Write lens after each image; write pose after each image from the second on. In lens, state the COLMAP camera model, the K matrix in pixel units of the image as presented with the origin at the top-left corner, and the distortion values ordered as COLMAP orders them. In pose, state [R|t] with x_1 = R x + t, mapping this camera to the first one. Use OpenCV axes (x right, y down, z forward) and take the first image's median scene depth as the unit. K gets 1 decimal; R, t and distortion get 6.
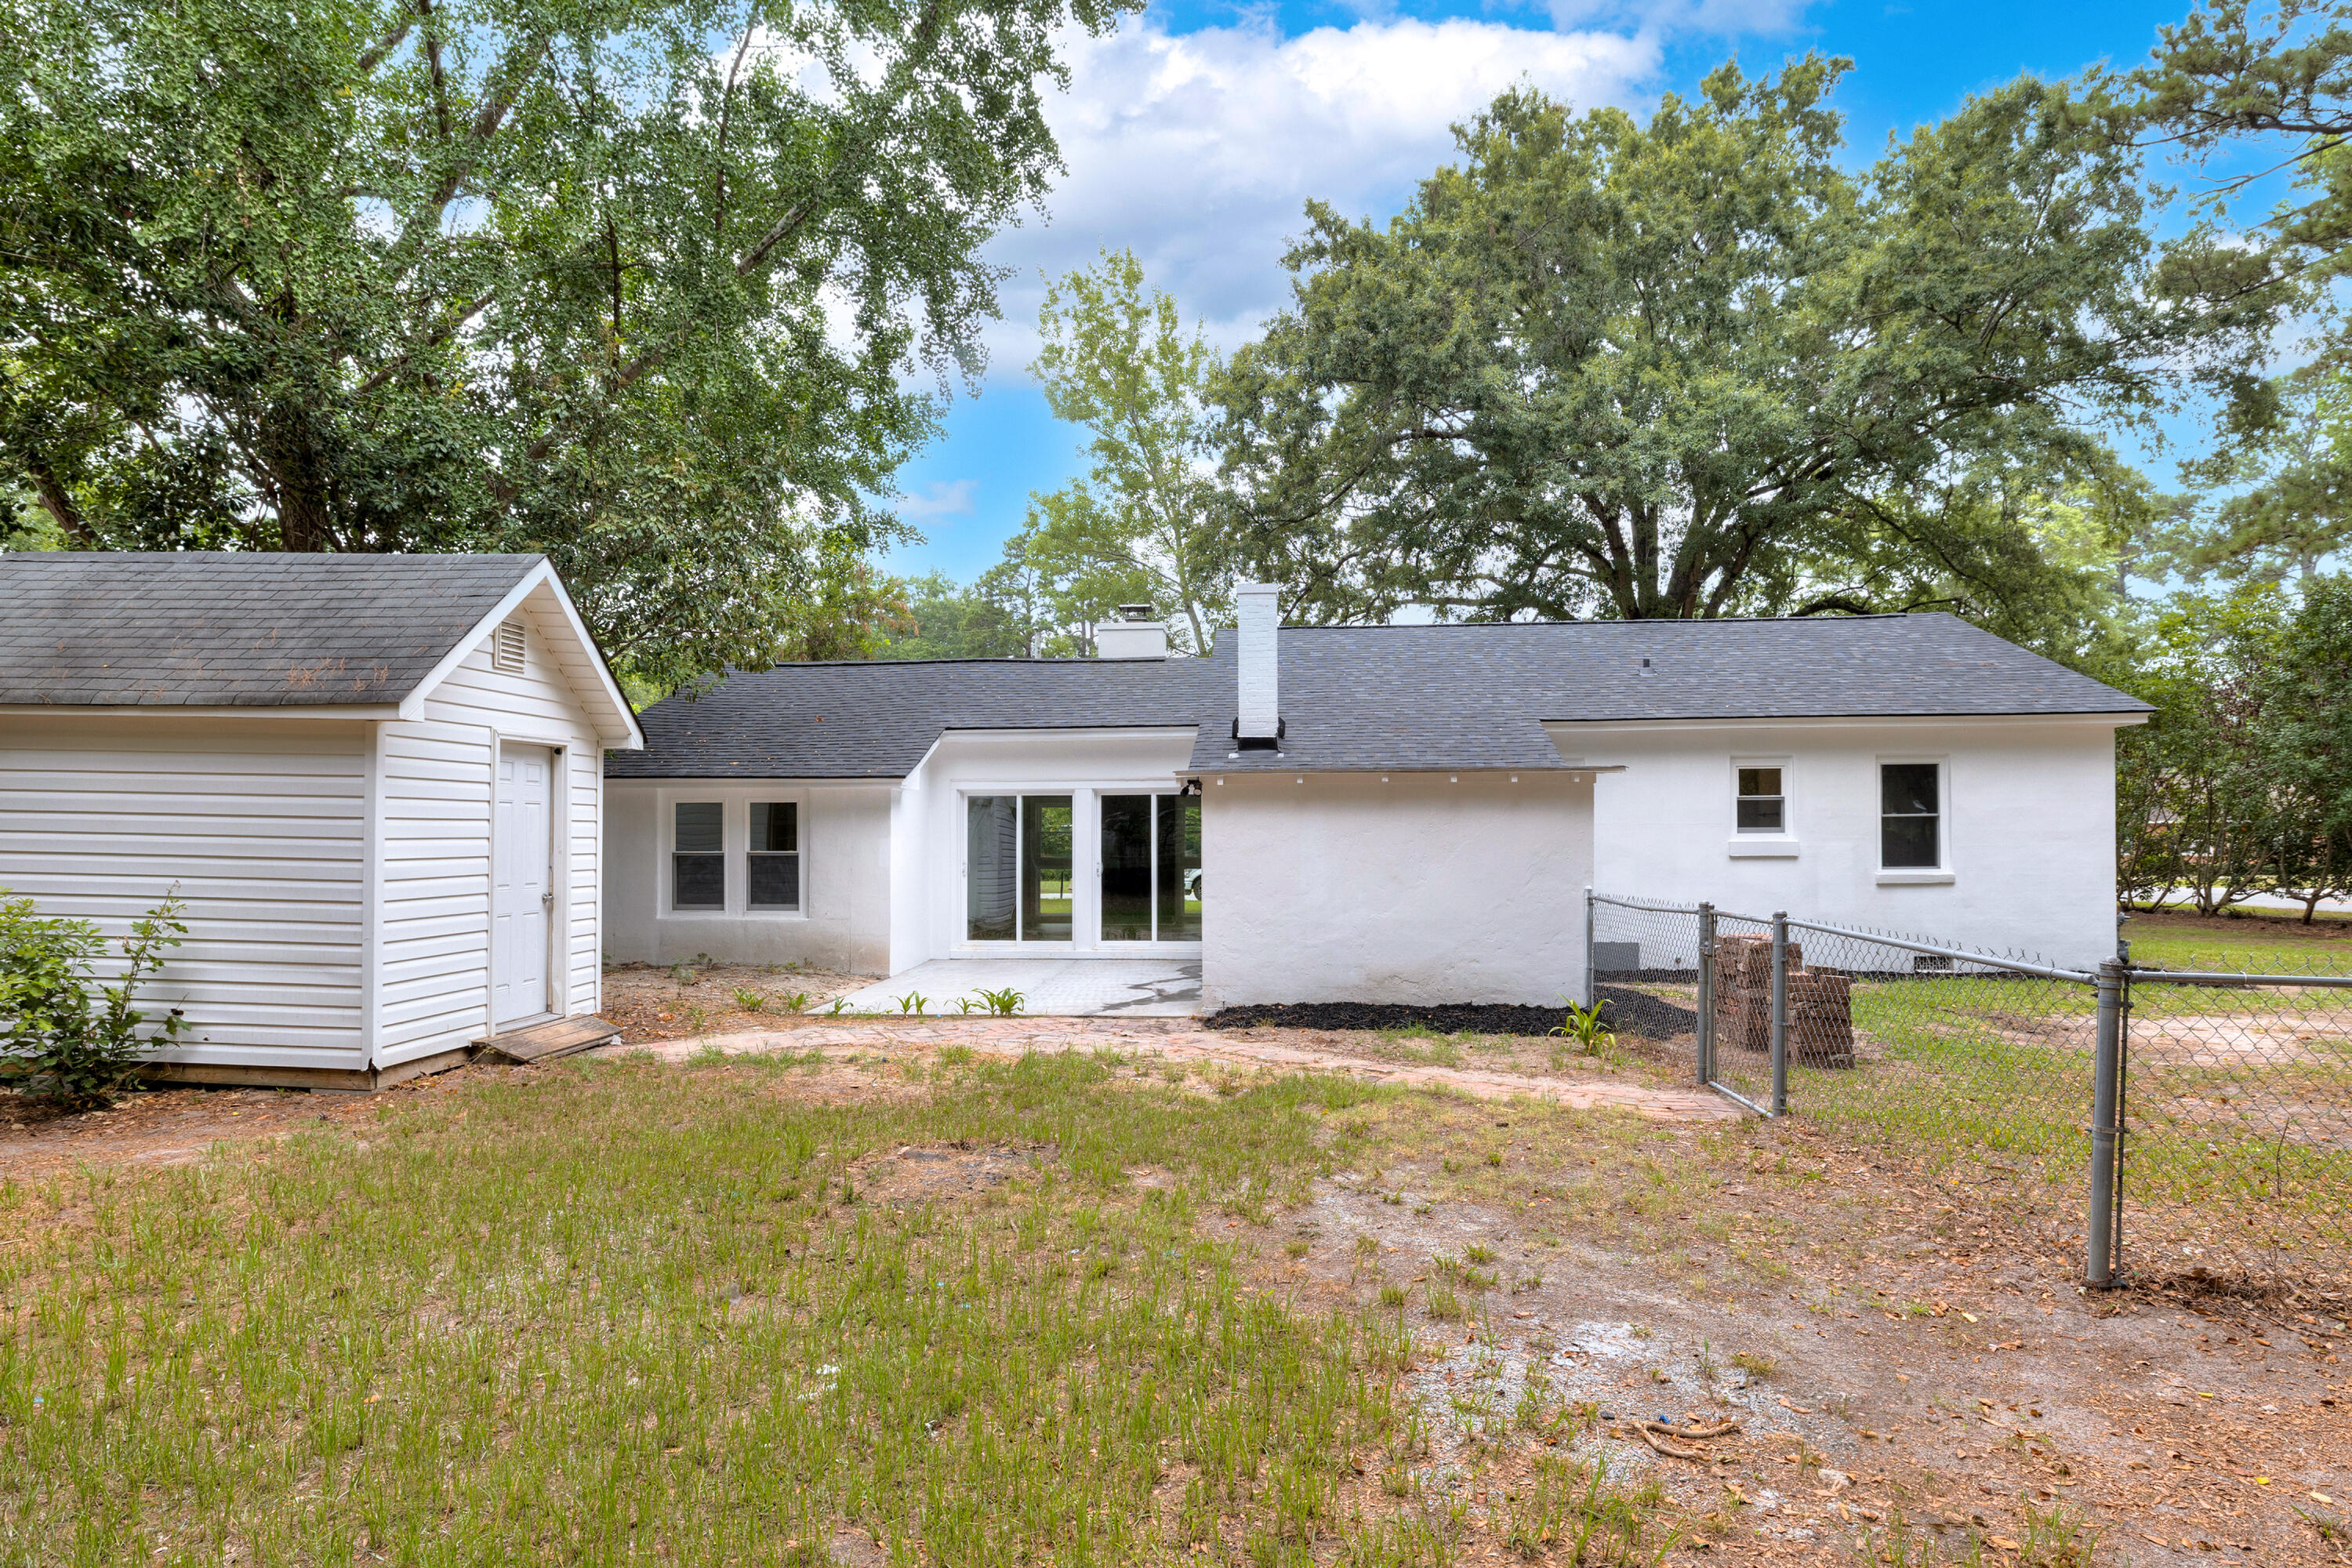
lens RADIAL K [[1275.7, 0, 1186.1], [0, 1275.7, 833.3], [0, 0, 1]] dist [-0.001598, 0.000272]
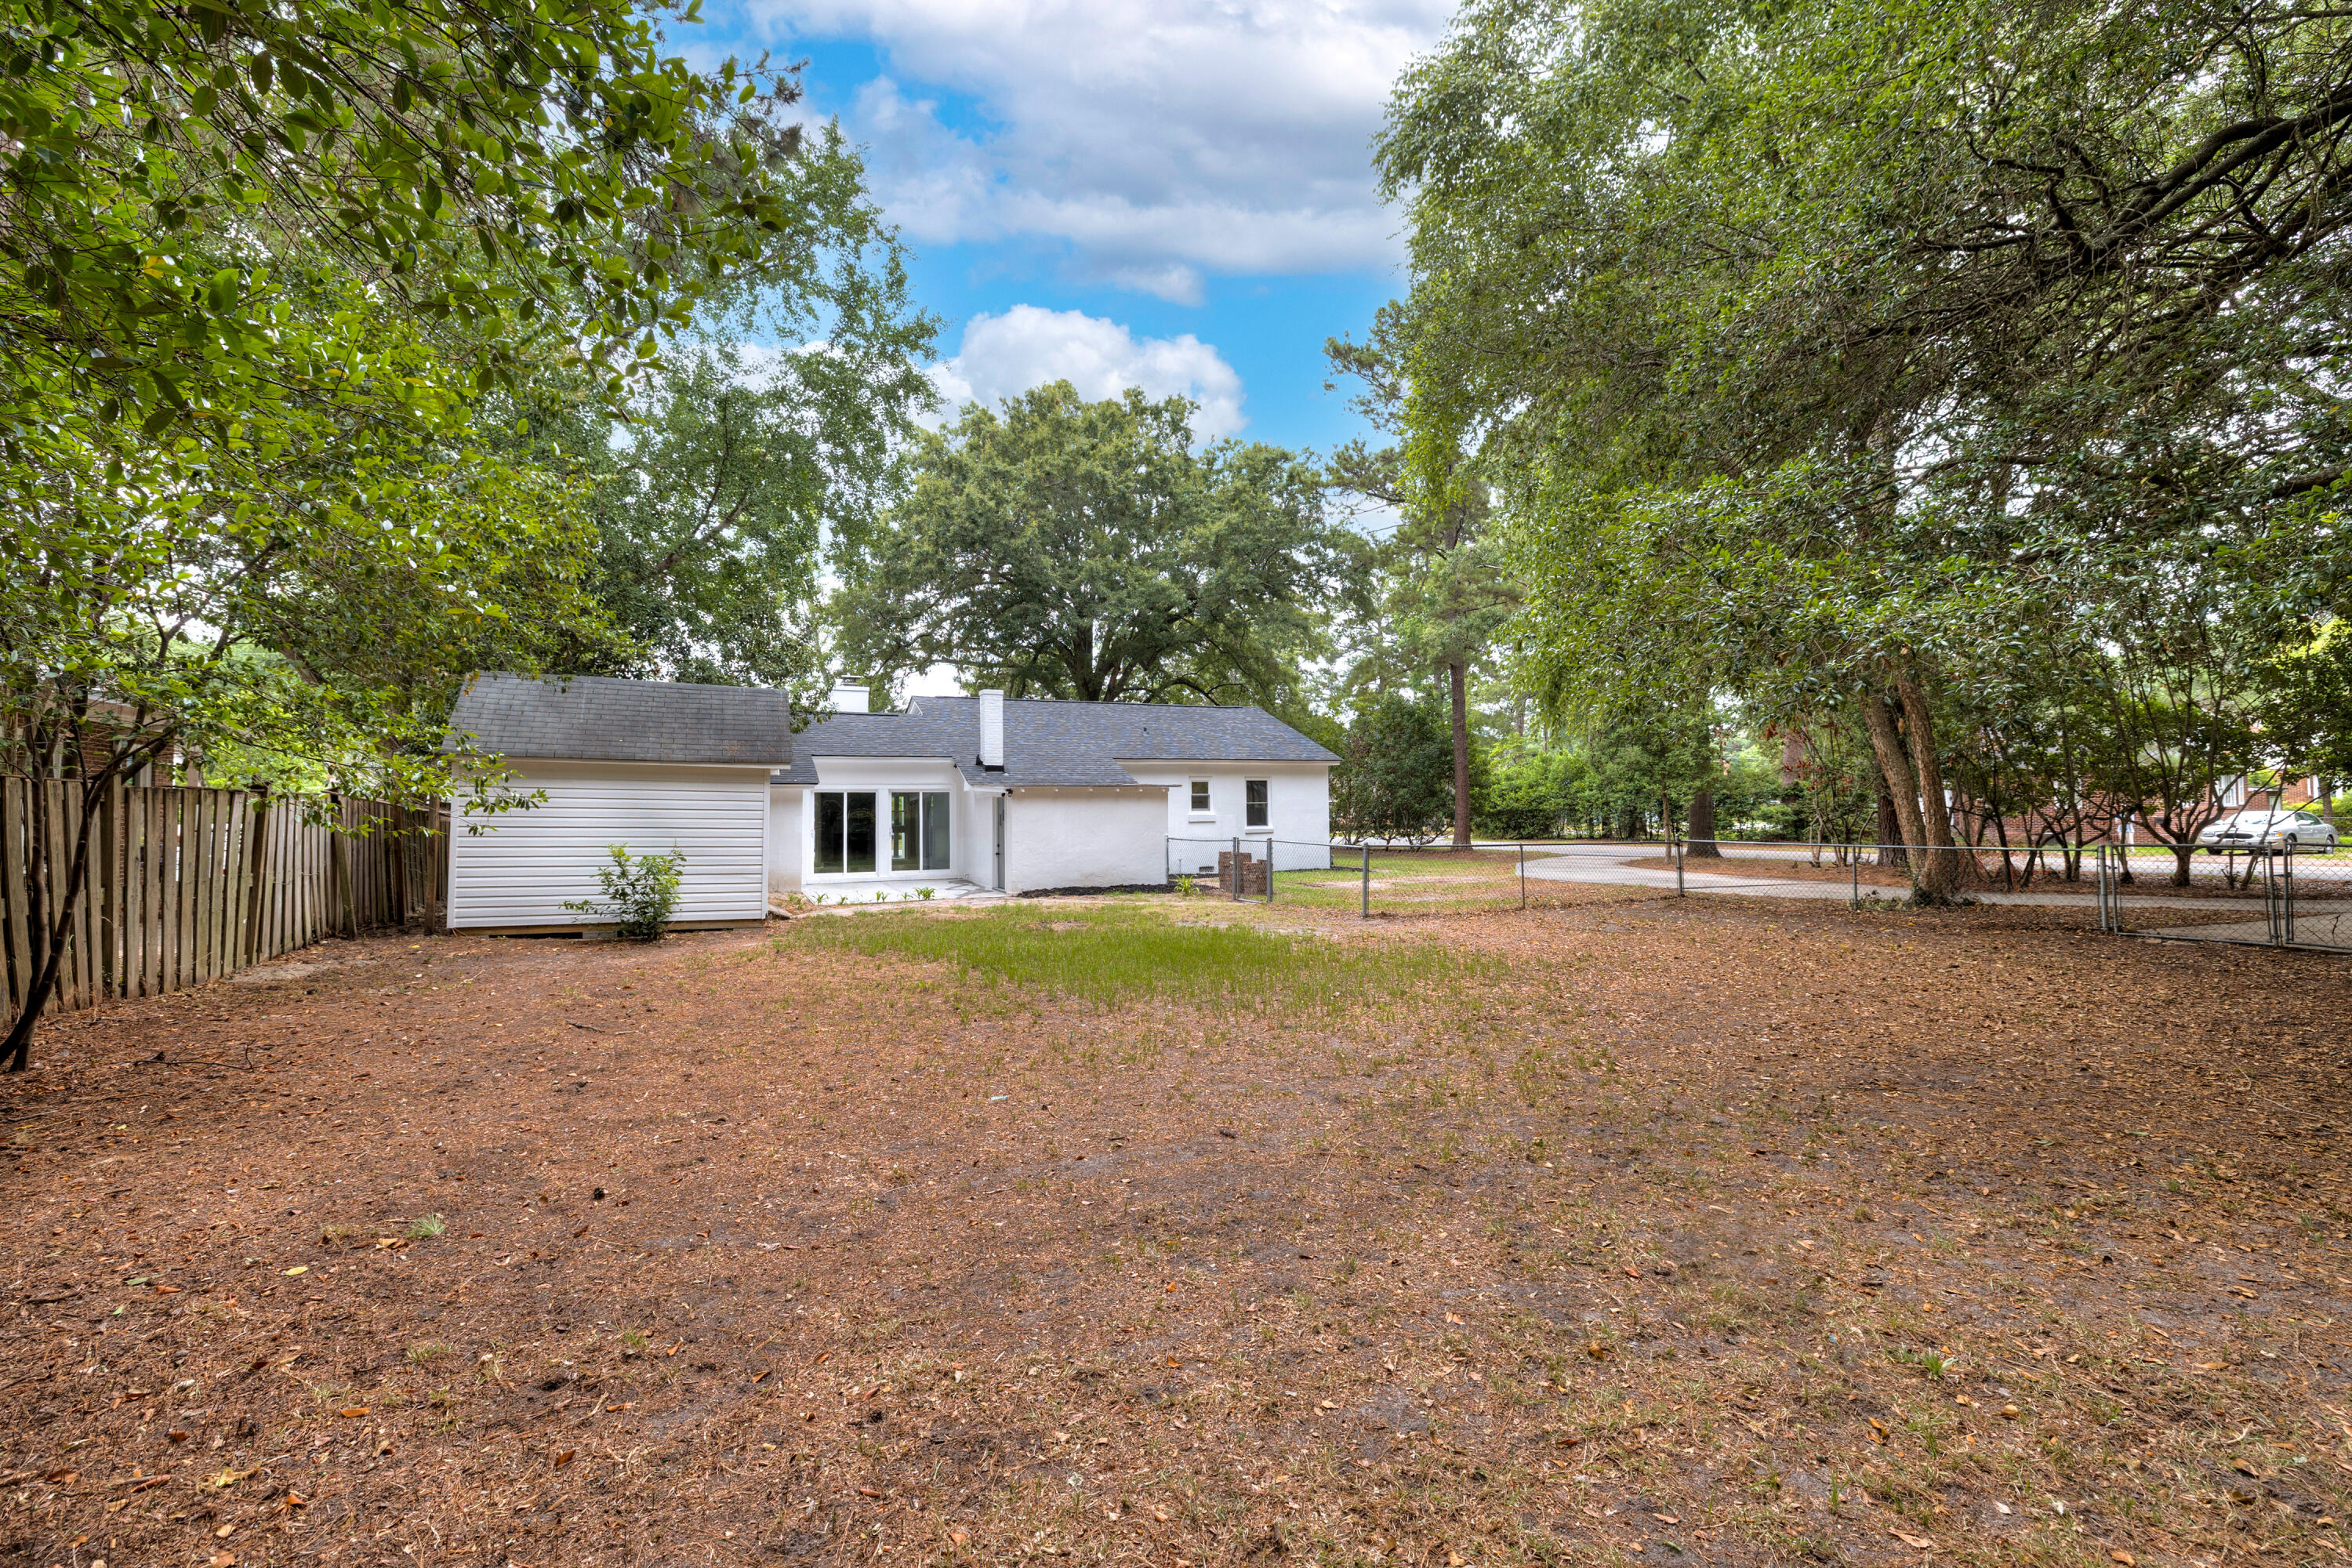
lens RADIAL K [[1035.0, 0, 1176.0], [0, 1035.0, 784.0], [0, 0, 1]] dist [0.000171, 0.000130]
pose [[0.863428, 0.008007, 0.504409, -0.521207], [0.004089, 0.999730, -0.022868, -0.006526], [-0.504455, 0.021808, 0.863162, -0.556196]]
